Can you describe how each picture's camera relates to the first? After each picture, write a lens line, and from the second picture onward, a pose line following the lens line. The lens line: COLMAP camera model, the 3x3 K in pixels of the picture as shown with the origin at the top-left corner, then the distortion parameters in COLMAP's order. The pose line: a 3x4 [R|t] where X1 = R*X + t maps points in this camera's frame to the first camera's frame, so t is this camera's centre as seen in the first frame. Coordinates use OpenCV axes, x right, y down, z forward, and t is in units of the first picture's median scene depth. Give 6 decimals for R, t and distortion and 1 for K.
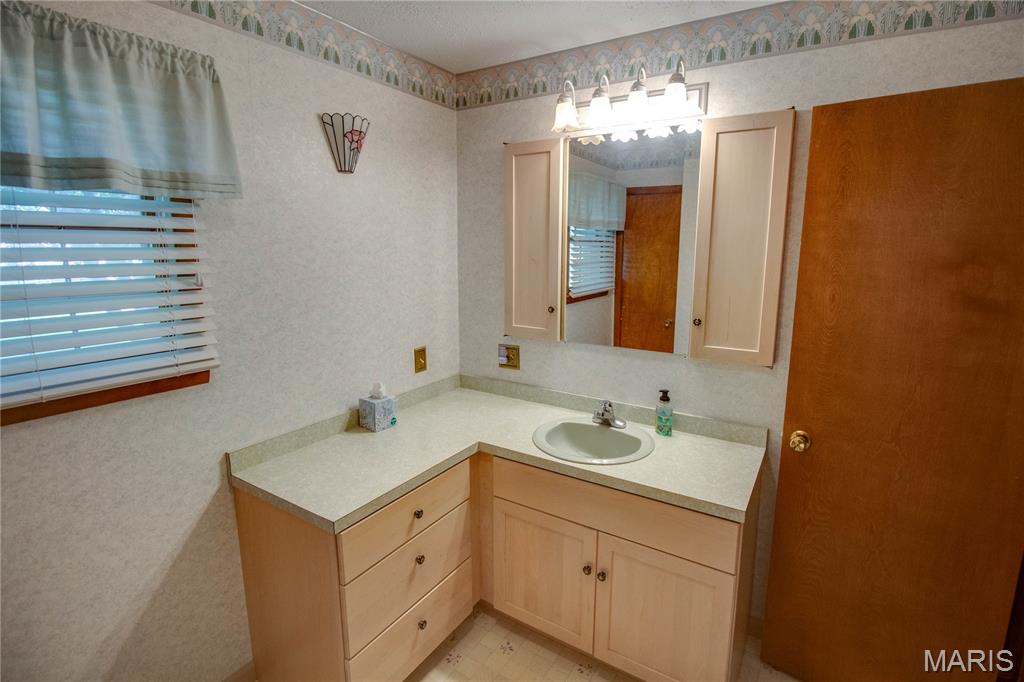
lens RADIAL K [[522.4, 0, 510.9], [0, 522.4, 338.1], [0, 0, 1]] dist [0.000434, 0.000735]
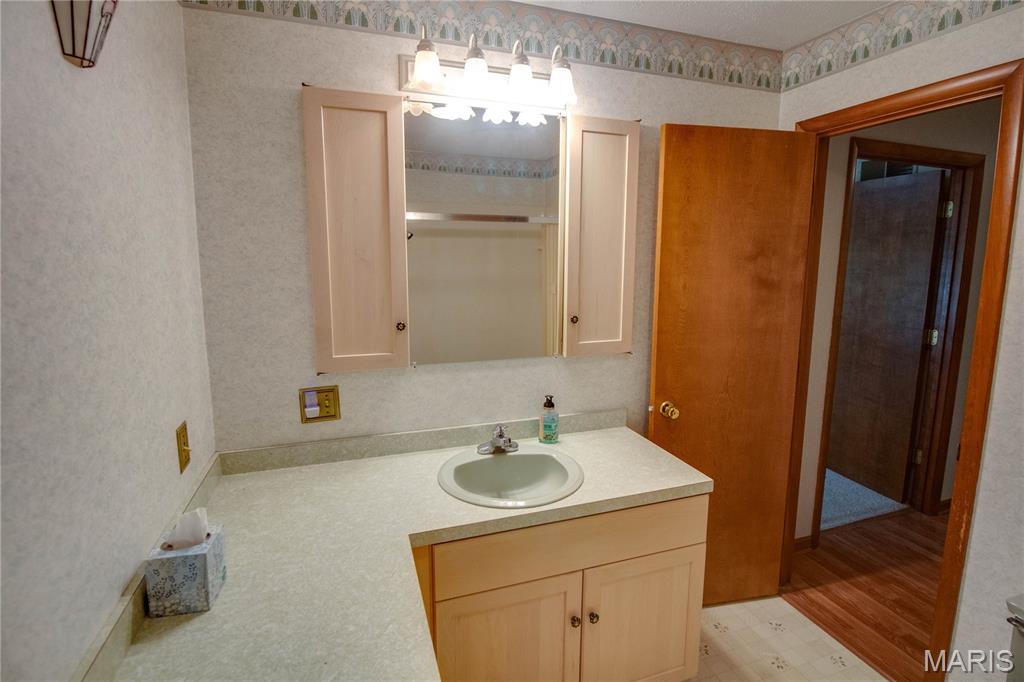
lens RADIAL K [[522.4, 0, 514.8], [0, 522.4, 332.0], [0, 0, 1]] dist [0.000434, 0.000735]
pose [[0.590840, -0.120989, 0.797665, -0.470694], [0.139152, 0.989157, 0.046963, -0.065965], [-0.794698, 0.083249, 0.601270, 0.470929]]
